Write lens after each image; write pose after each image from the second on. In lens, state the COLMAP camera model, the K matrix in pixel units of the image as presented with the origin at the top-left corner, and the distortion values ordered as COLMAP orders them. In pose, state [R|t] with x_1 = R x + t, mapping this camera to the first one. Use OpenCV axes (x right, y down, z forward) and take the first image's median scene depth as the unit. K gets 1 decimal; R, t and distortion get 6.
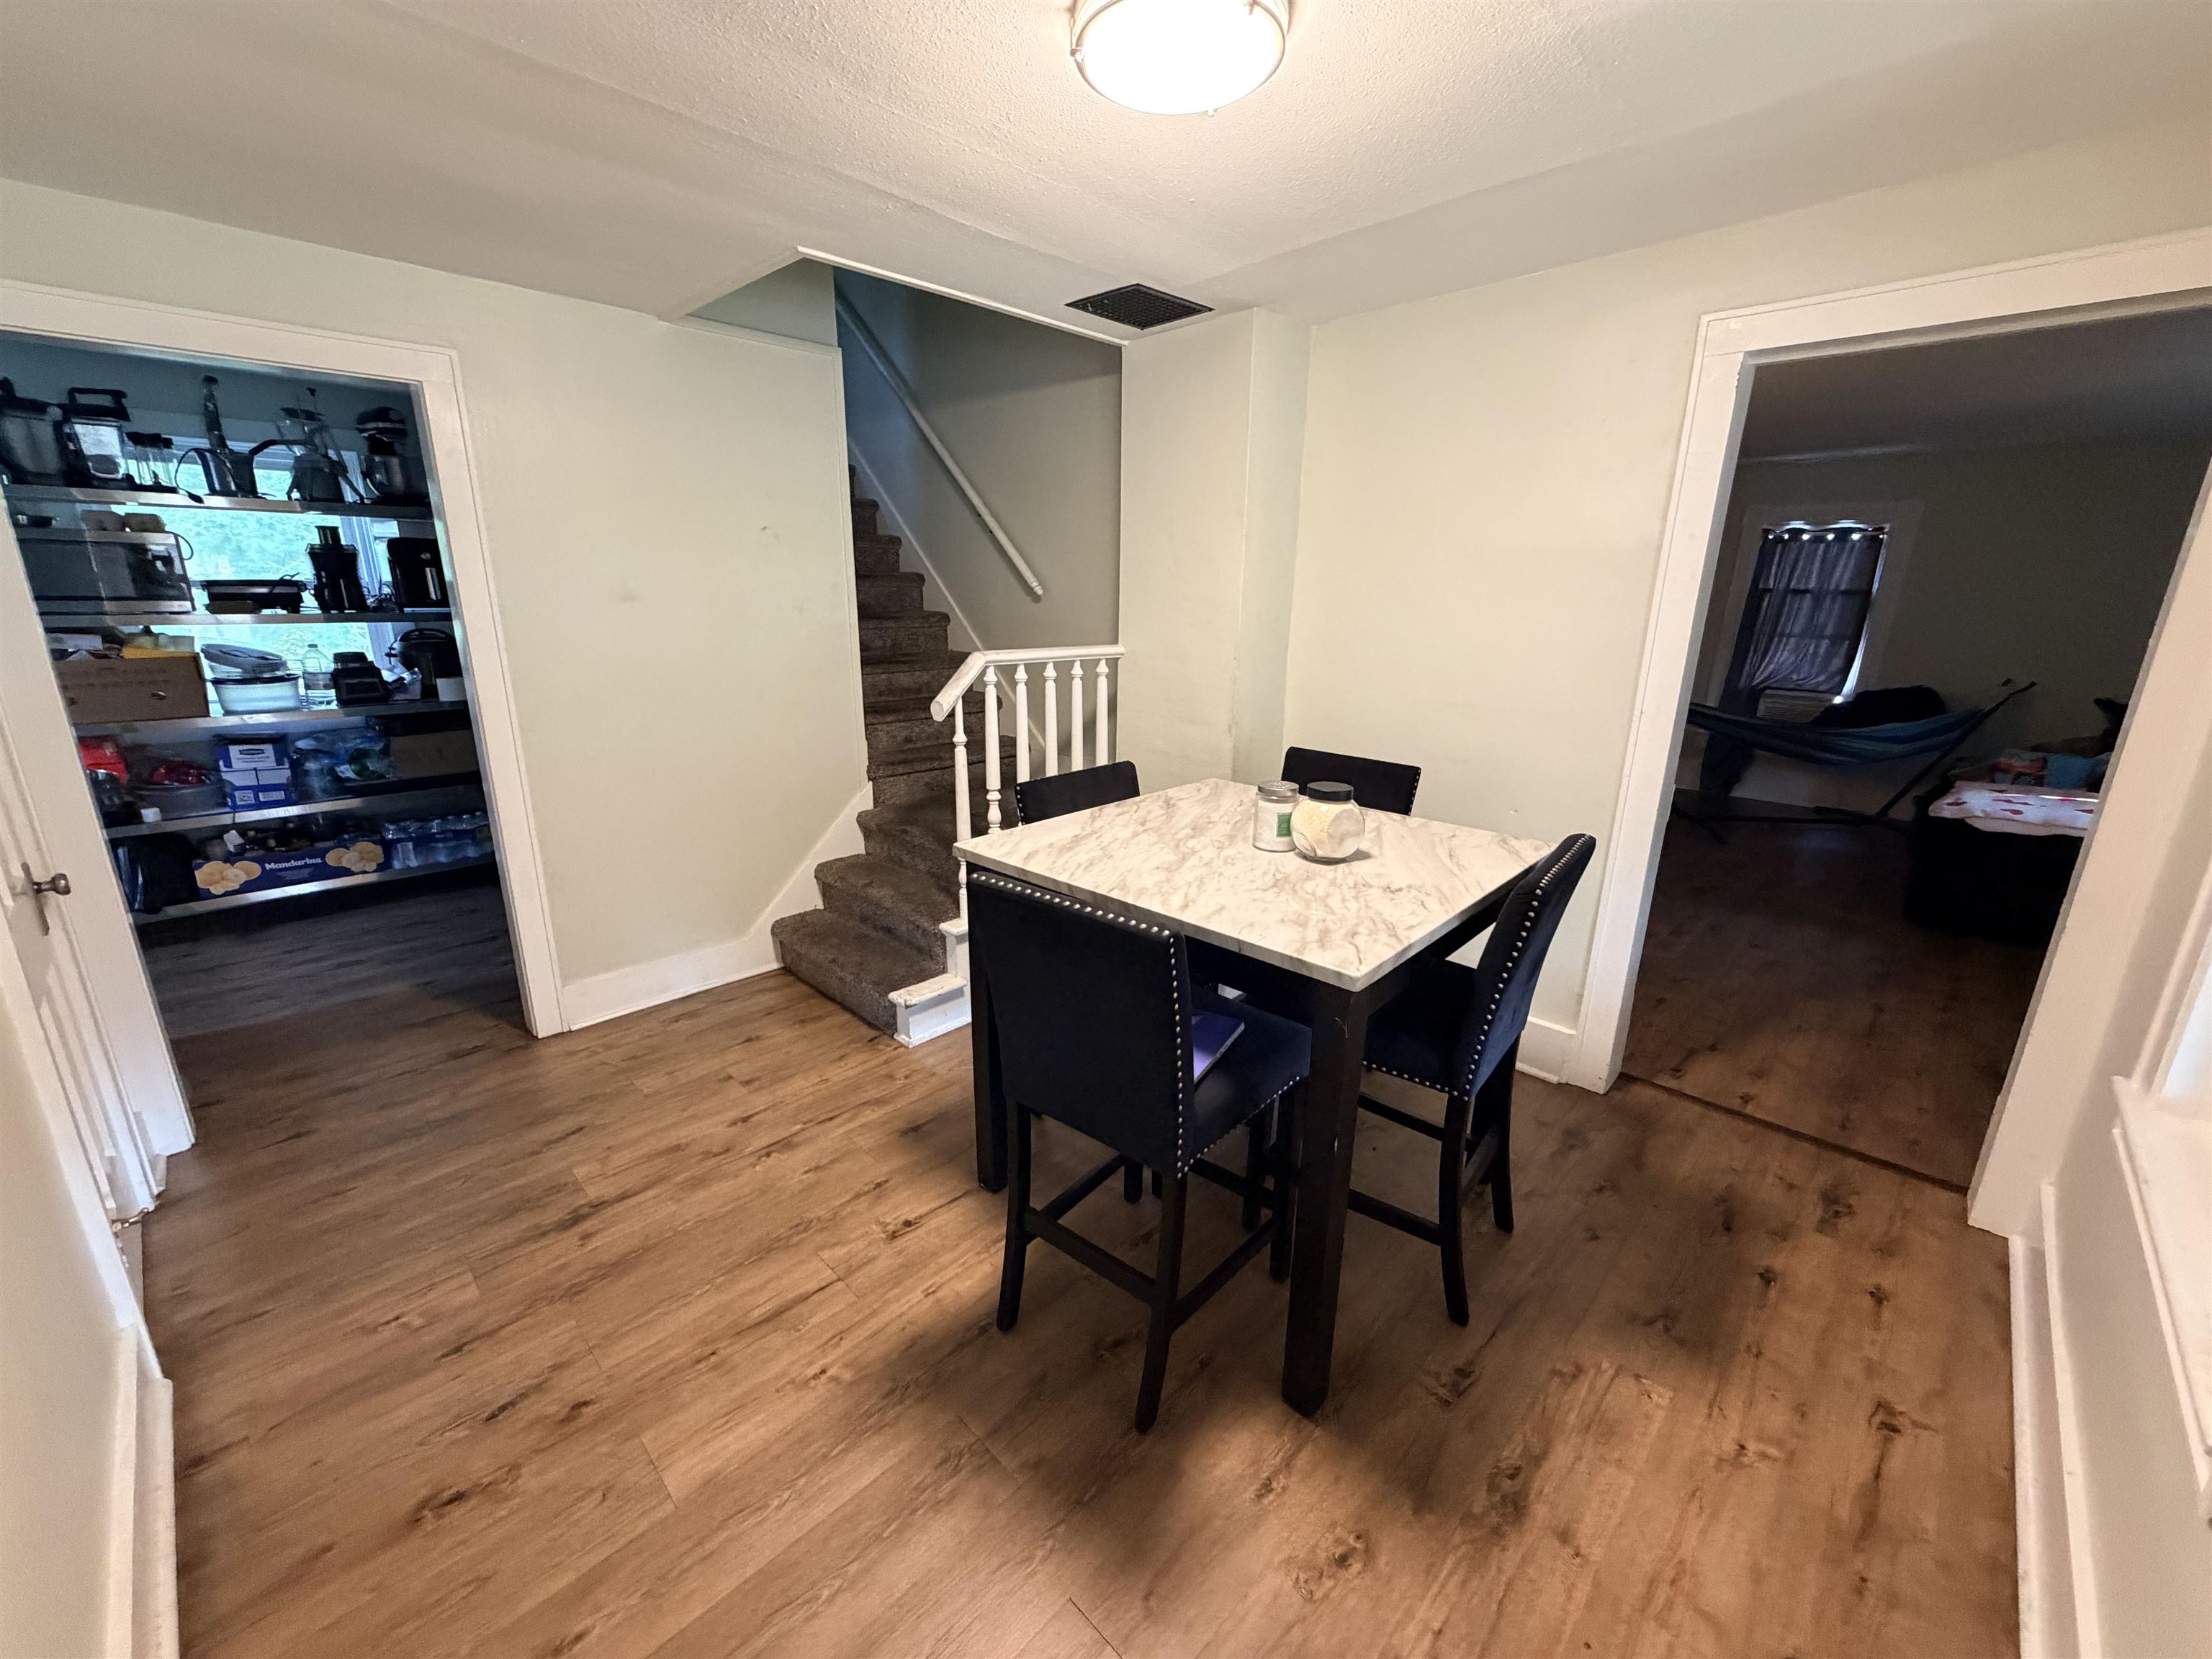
lens RADIAL K [[884.4, 0, 1097.9], [0, 884.4, 833.1], [0, 0, 1]] dist [0.000277, -0.000090]
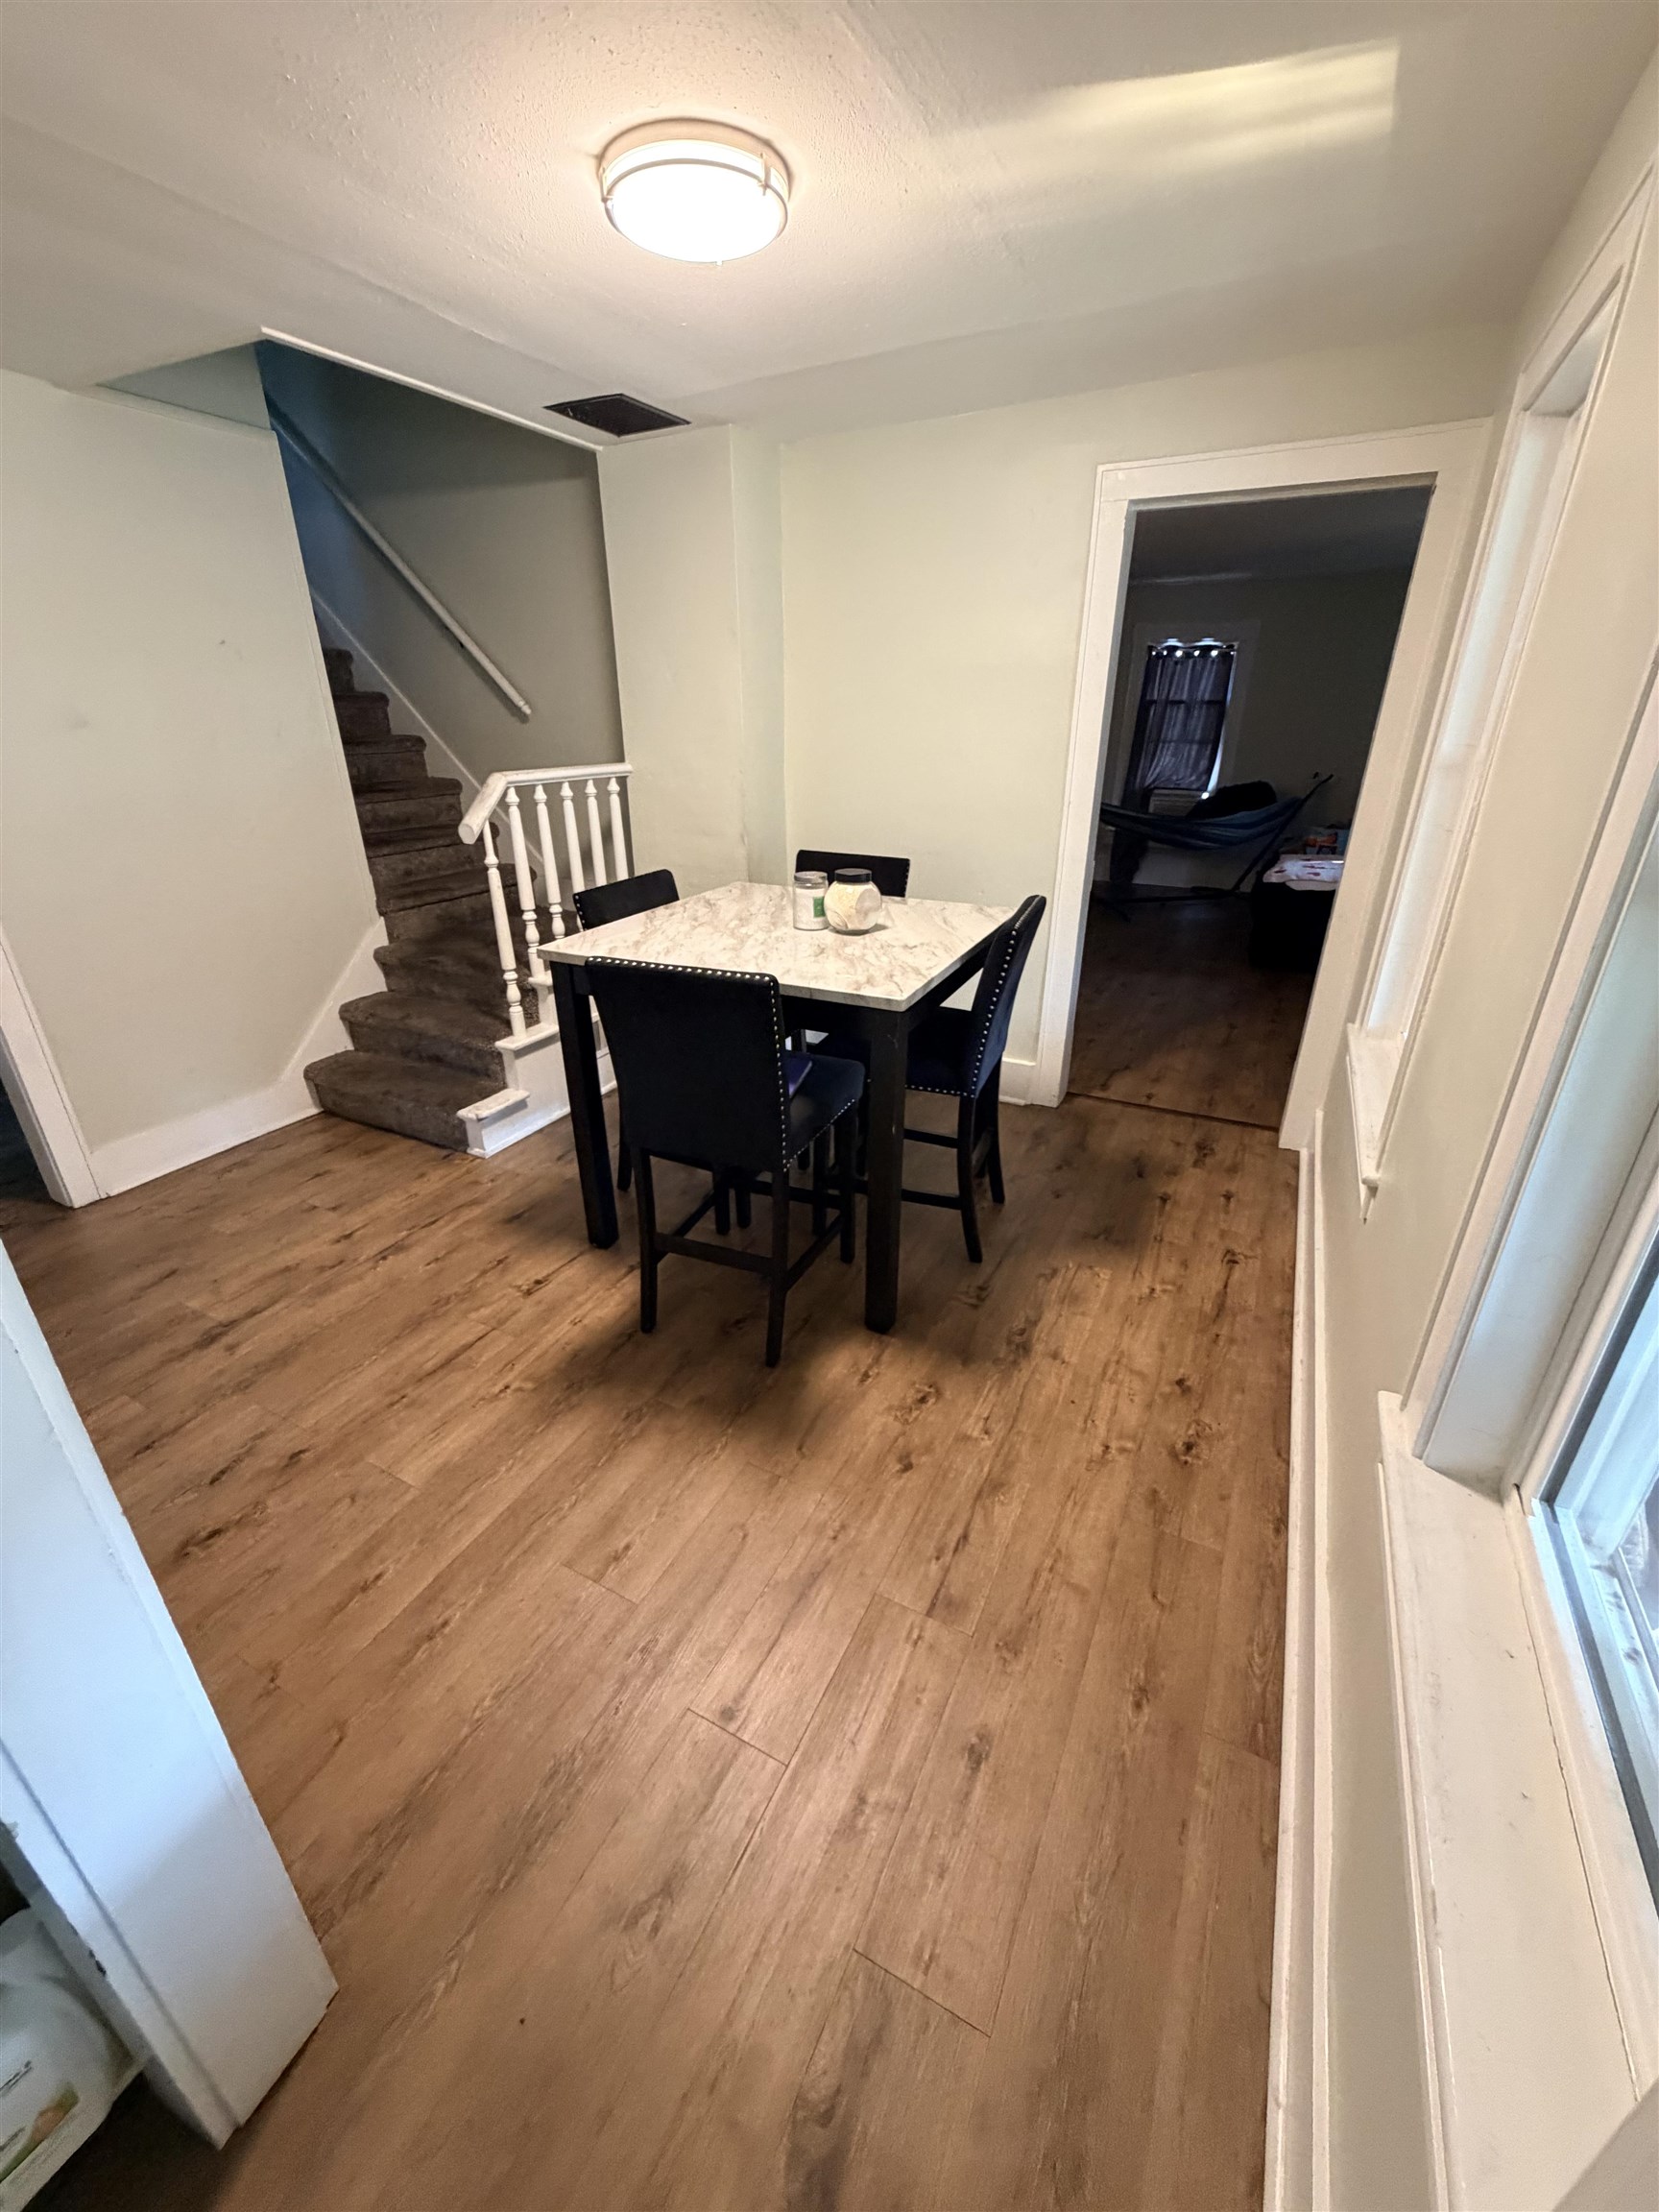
lens RADIAL K [[884.4, 0, 829.5], [0, 884.4, 1106.0], [0, 0, 1]] dist [0.000277, -0.000090]
pose [[0.952942, -0.135700, 0.271084, -0.126110], [0.092557, 0.981758, 0.166084, 0.051804], [-0.288676, -0.133178, 0.948119, -0.176868]]
